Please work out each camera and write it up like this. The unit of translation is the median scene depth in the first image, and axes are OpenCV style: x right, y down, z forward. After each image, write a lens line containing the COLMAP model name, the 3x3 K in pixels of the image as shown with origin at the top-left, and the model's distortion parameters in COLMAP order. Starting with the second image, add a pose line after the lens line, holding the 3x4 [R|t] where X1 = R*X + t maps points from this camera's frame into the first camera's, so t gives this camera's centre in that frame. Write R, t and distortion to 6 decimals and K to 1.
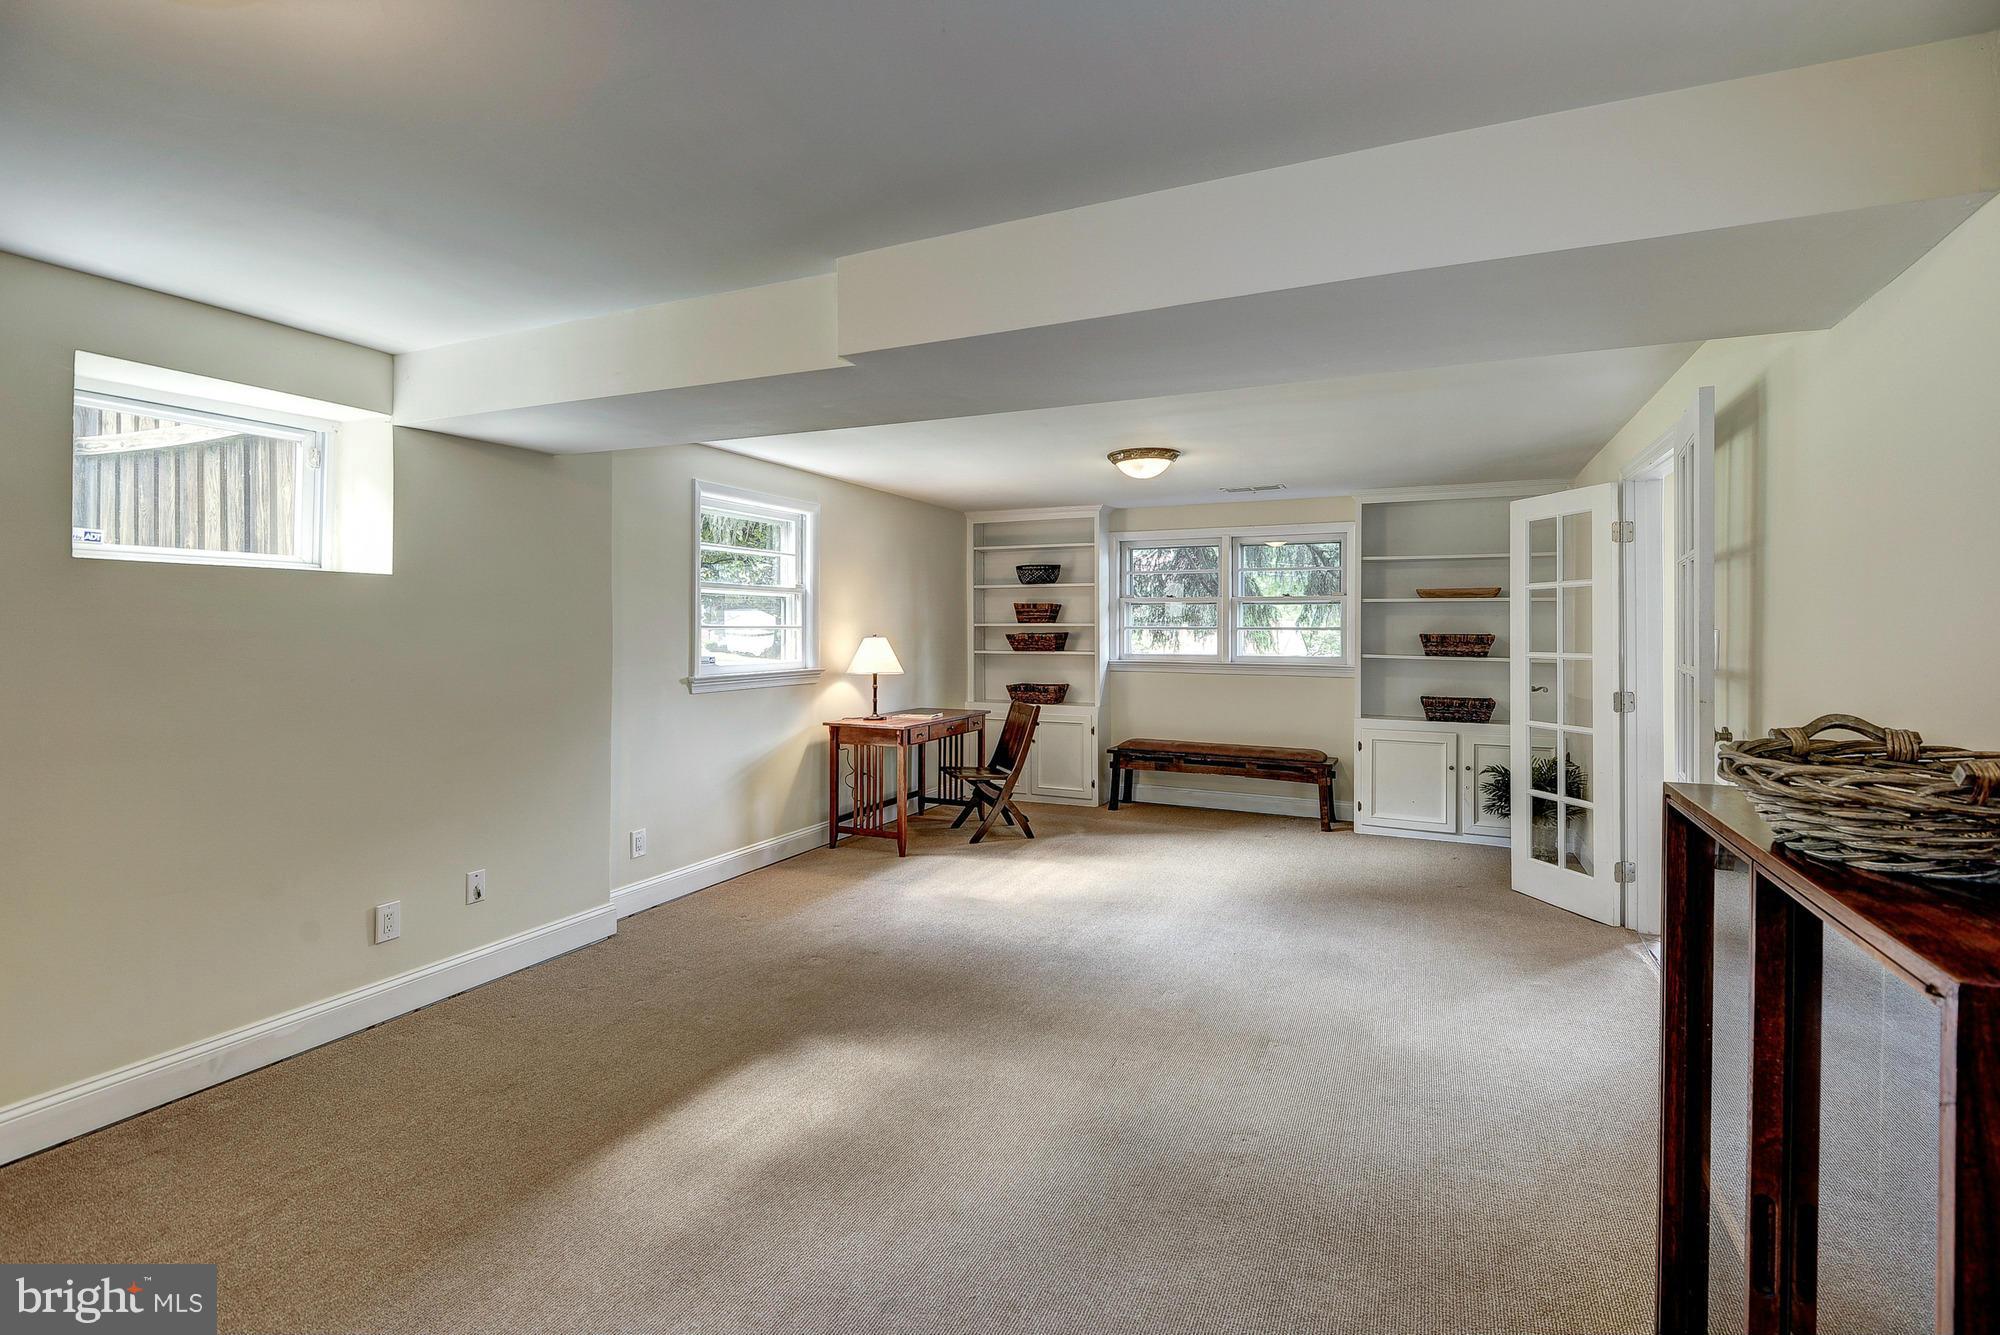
lens RADIAL K [[906.4, 0, 1008.6], [0, 906.4, 659.5], [0, 0, 1]] dist [0.000919, -0.000218]
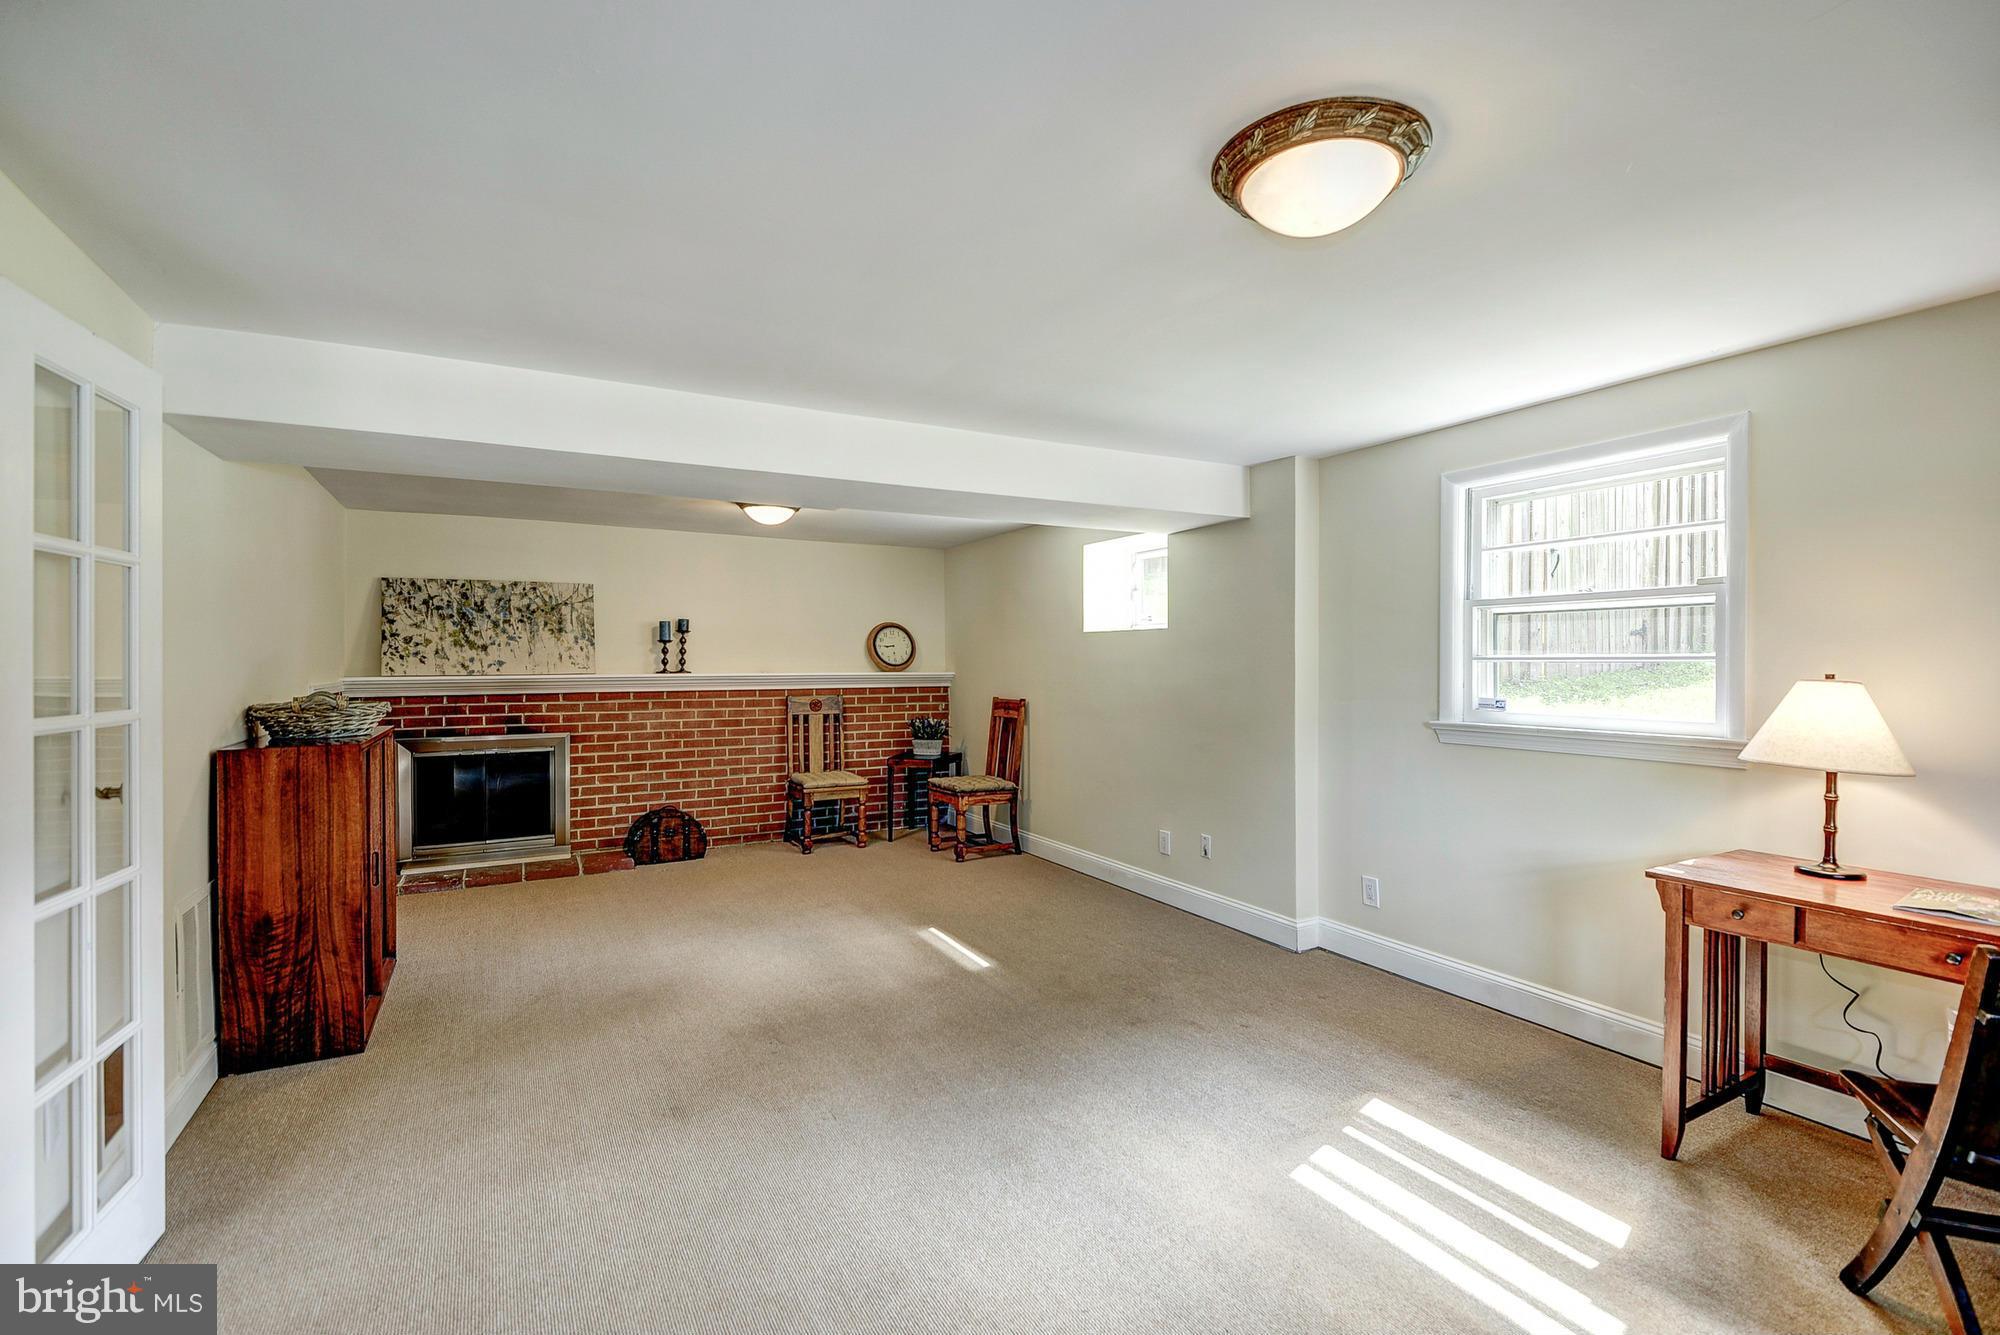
lens RADIAL K [[906.4, 0, 1008.6], [0, 906.4, 659.5], [0, 0, 1]] dist [0.000919, -0.000218]
pose [[-0.600908, -0.011796, -0.799232, 0.585739], [-0.038256, 0.999170, 0.014016, -0.036608], [0.798403, 0.038998, -0.600860, 1.302494]]
